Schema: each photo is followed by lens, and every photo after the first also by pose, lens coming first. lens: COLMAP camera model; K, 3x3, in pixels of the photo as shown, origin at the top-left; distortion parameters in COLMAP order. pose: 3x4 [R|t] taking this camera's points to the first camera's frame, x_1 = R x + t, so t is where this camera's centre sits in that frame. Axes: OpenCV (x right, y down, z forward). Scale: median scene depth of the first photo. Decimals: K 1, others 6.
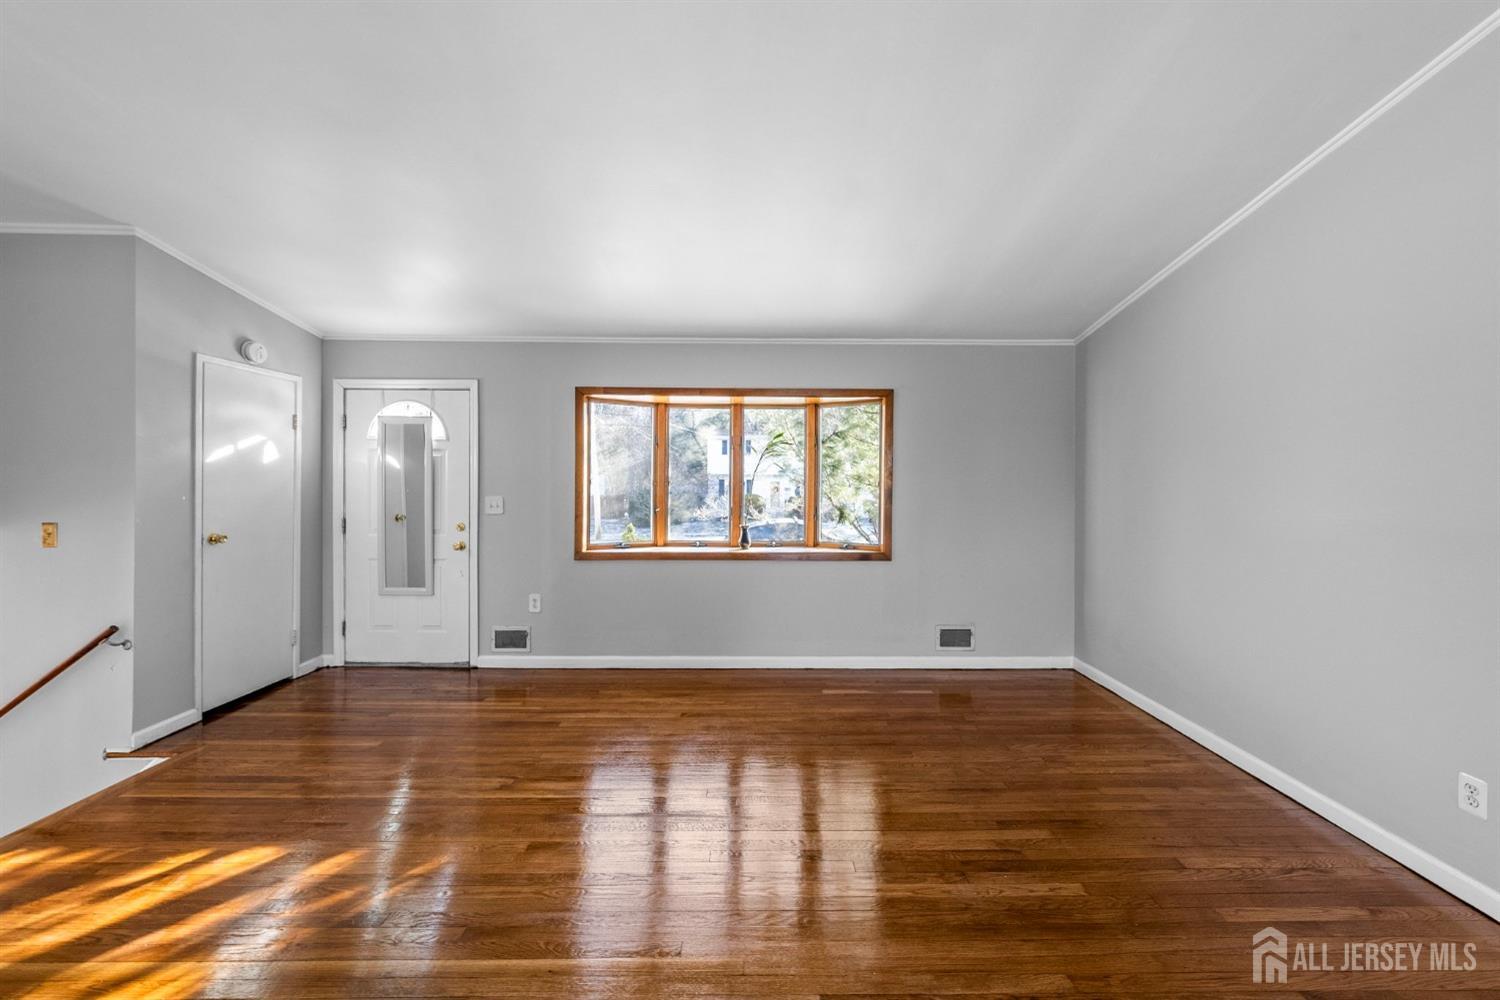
lens RADIAL K [[536.4, 0, 757.5], [0, 536.4, 485.1], [0, 0, 1]] dist [-0.001056, -0.000139]
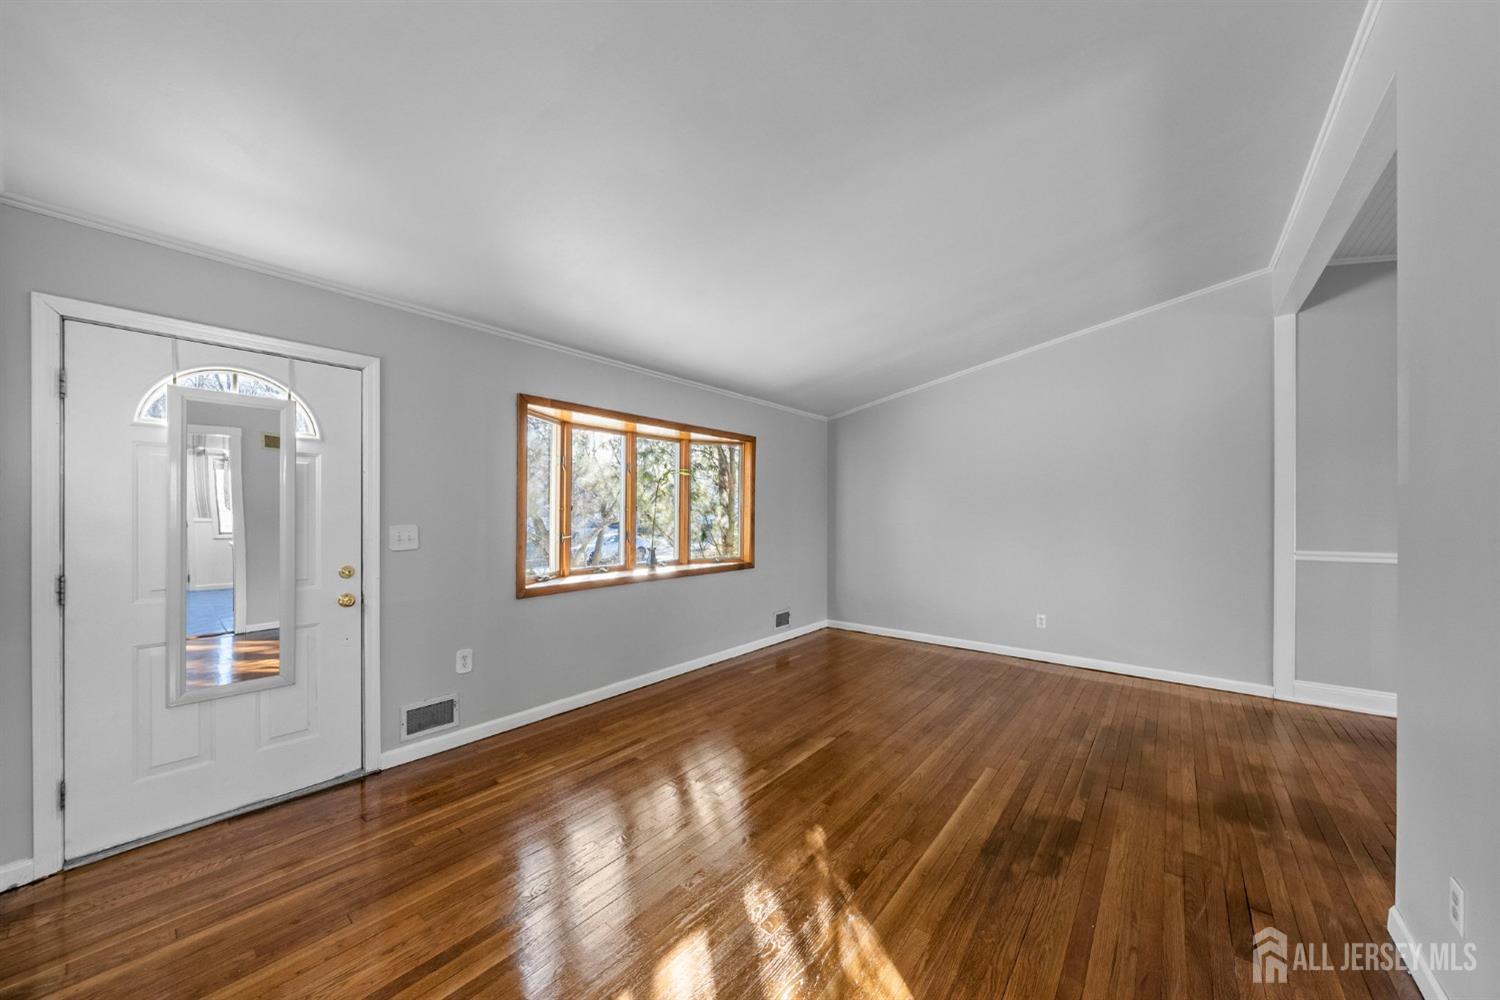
lens RADIAL K [[536.4, 0, 751.5], [0, 536.4, 513.3], [0, 0, 1]] dist [-0.001056, -0.000139]
pose [[0.625680, -0.004552, 0.780066, -0.764990], [-0.000311, 0.999981, 0.006085, -0.000051], [-0.780079, -0.004050, 0.625667, 0.186776]]
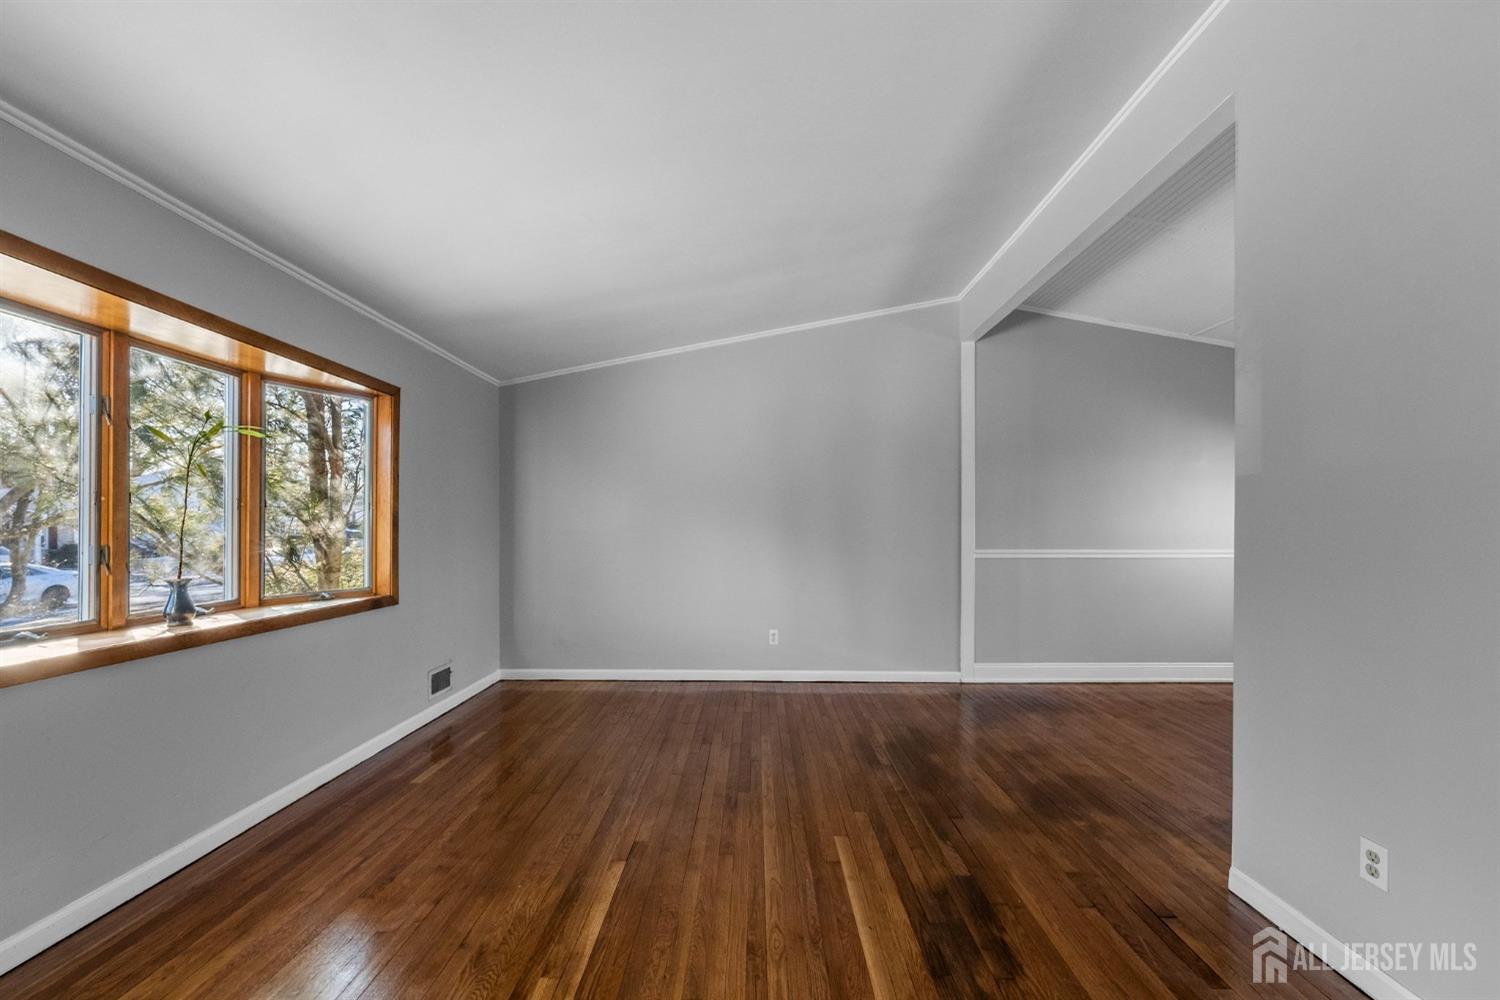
lens RADIAL K [[593.3, 0, 757.6], [0, 593.3, 529.6], [0, 0, 1]] dist [-0.001599, -0.000680]
pose [[-0.002088, -0.007278, 0.999971, -0.619543], [-0.002429, 0.999971, 0.007273, 0.022988], [-0.999995, -0.002413, -0.002106, 0.466407]]
